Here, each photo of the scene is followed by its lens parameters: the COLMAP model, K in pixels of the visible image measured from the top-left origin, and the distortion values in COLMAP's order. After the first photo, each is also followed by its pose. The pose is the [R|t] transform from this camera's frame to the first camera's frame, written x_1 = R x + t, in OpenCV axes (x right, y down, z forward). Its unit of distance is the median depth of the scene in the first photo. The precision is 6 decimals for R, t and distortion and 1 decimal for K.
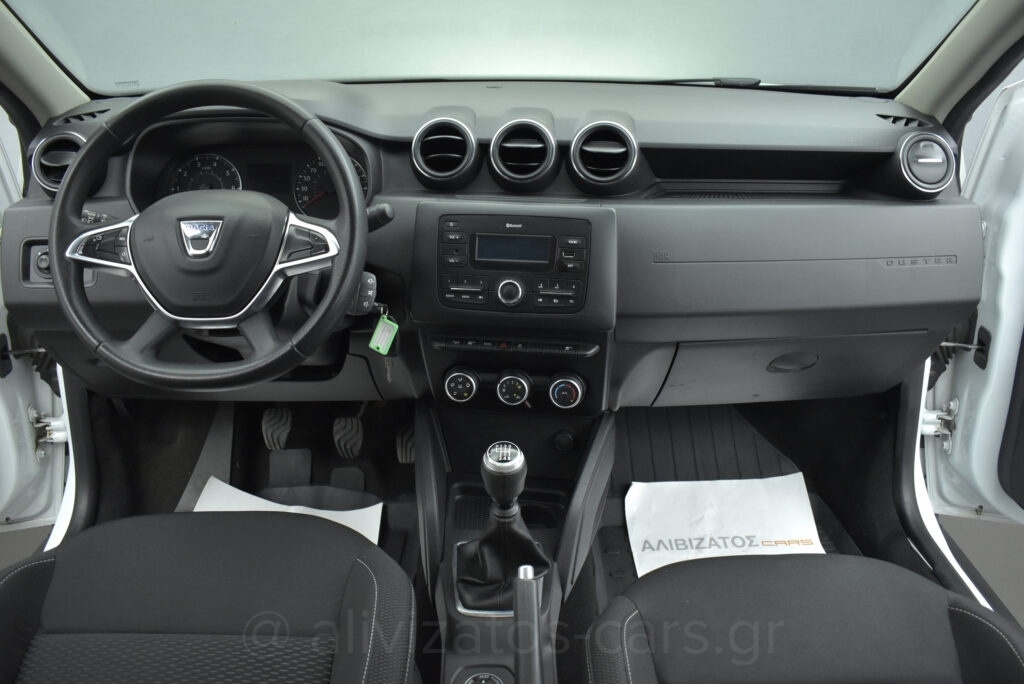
lens RADIAL K [[821.4, 0, 515.1], [0, 821.4, 333.1], [0, 0, 1]] dist [-0.093973, 0.013356]
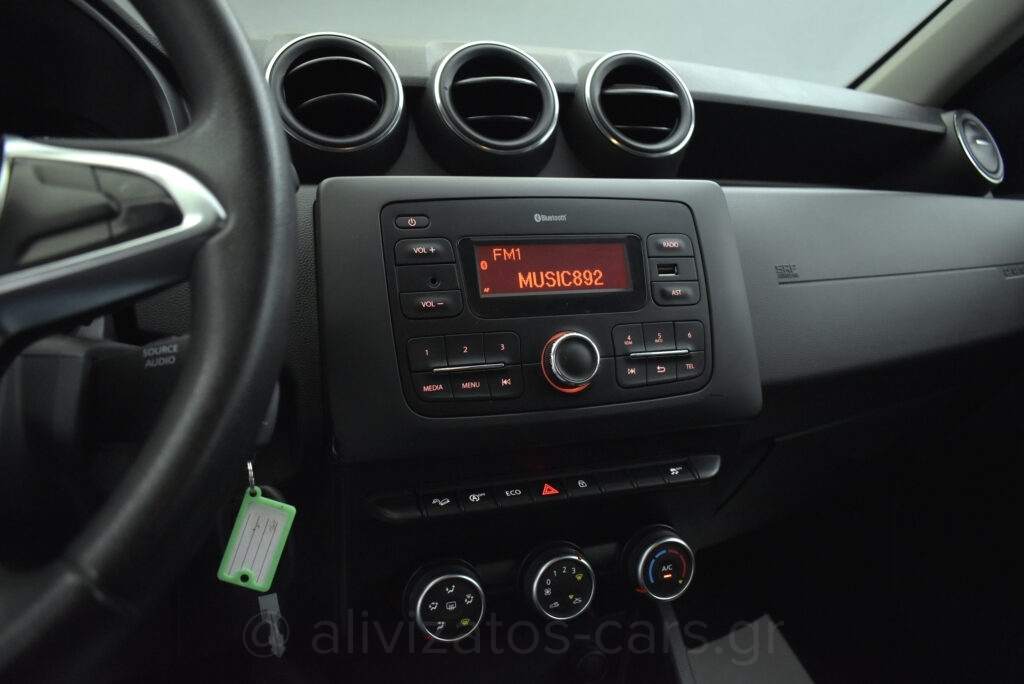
lens RADIAL K [[821.4, 0, 520.4], [0, 821.4, 343.1], [0, 0, 1]] dist [-0.093973, 0.013356]
pose [[0.889486, -0.089896, 0.448033, -0.213967], [0.175011, 0.972719, -0.152279, 0.002788], [-0.422121, 0.213861, 0.880952, 0.589287]]
